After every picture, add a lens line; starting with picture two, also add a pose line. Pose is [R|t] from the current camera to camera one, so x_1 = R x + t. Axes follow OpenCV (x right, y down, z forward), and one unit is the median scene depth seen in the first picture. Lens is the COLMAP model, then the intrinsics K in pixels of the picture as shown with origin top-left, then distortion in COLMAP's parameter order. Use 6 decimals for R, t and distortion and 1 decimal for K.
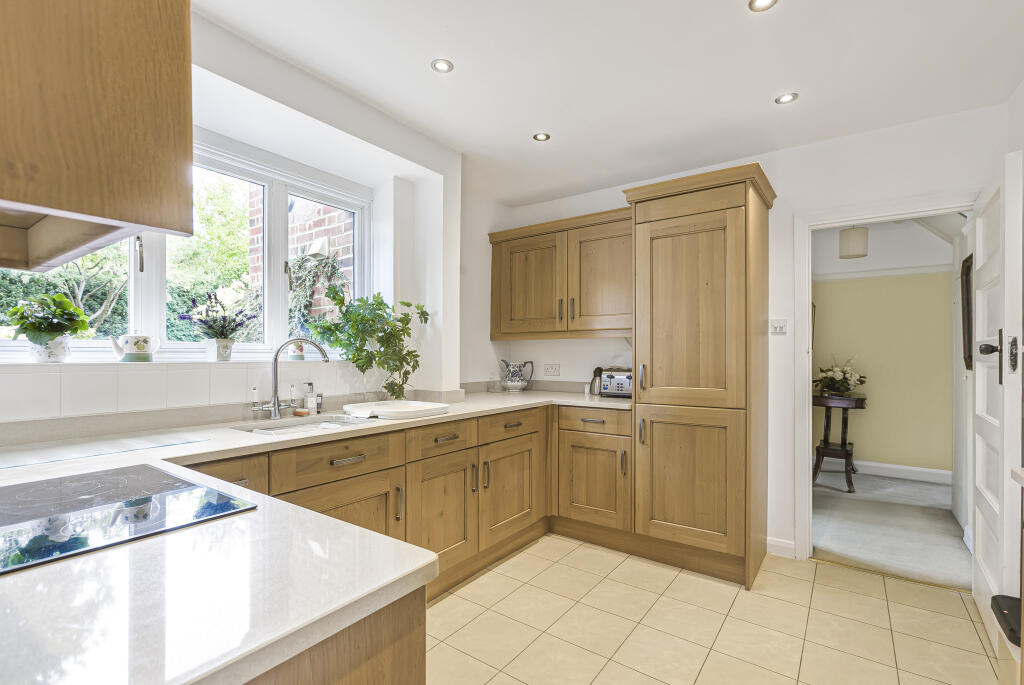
lens RADIAL K [[464.1, 0, 514.5], [0, 464.1, 352.6], [0, 0, 1]] dist [0.004424, 0.000627]
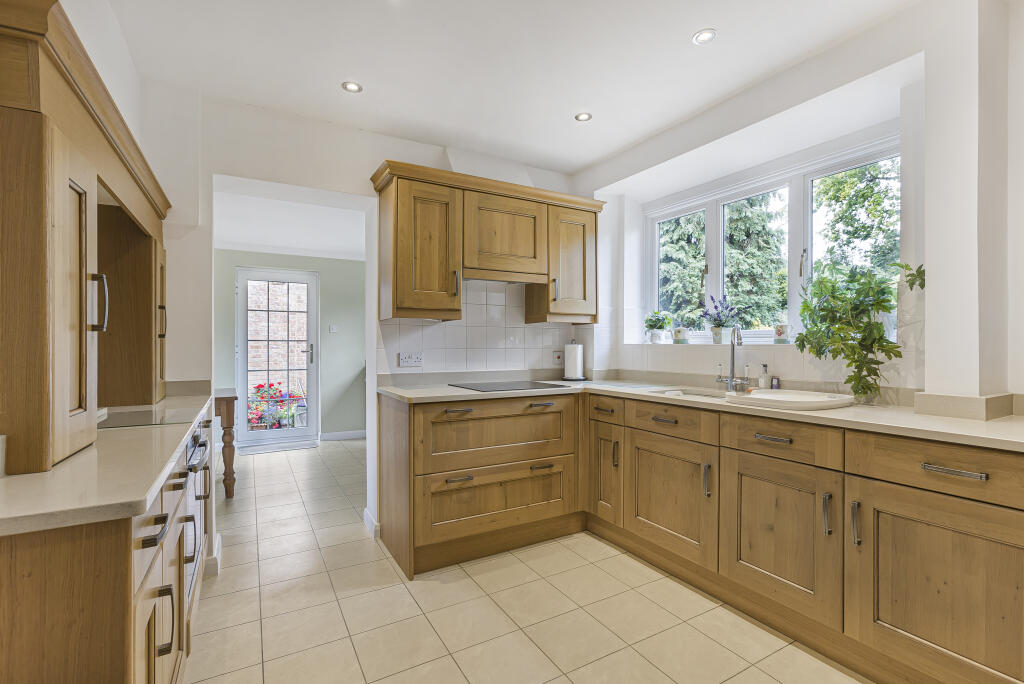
lens RADIAL K [[464.1, 0, 512.3], [0, 464.1, 342.8], [0, 0, 1]] dist [0.004424, 0.000627]
pose [[-0.410430, -0.002573, -0.911889, 0.850027], [0.004418, 0.999979, -0.004811, 0.019338], [0.911882, -0.006004, -0.410409, 0.989230]]
